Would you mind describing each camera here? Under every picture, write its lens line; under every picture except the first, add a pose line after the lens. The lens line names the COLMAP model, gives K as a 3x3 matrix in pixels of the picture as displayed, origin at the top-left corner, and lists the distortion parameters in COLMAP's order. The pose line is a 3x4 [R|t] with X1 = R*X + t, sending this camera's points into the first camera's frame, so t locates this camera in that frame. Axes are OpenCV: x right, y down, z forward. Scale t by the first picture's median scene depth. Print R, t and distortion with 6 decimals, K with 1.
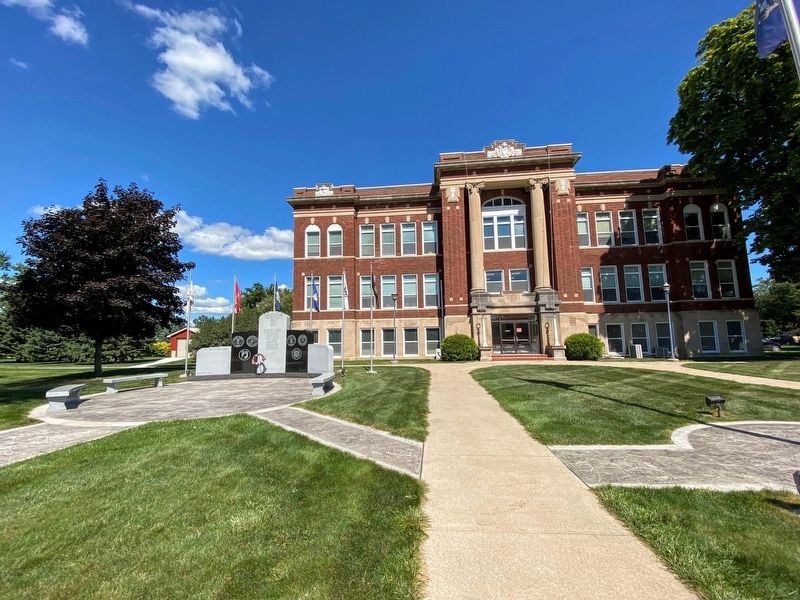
lens RADIAL K [[335.2, 0, 400.0], [0, 335.2, 300.0], [0, 0, 1]] dist [0.061953, -0.000025]
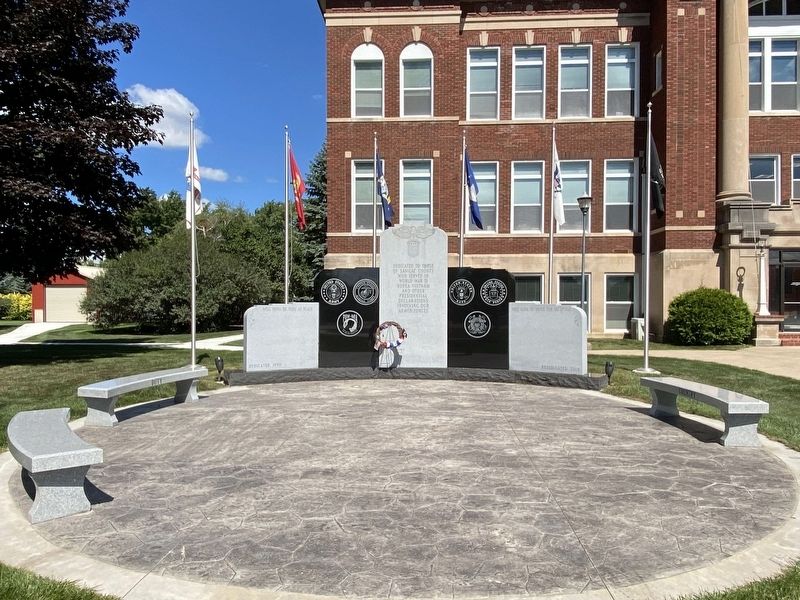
lens RADIAL K [[594.2, 0, 400.0], [0, 594.2, 300.0], [0, 0, 1]] dist [0.068172, -0.109696]
pose [[0.999305, 0.020213, 0.031310, -0.243581], [-0.023739, 0.992885, 0.116689, 0.026417], [-0.028729, -0.117351, 0.992675, 0.158625]]
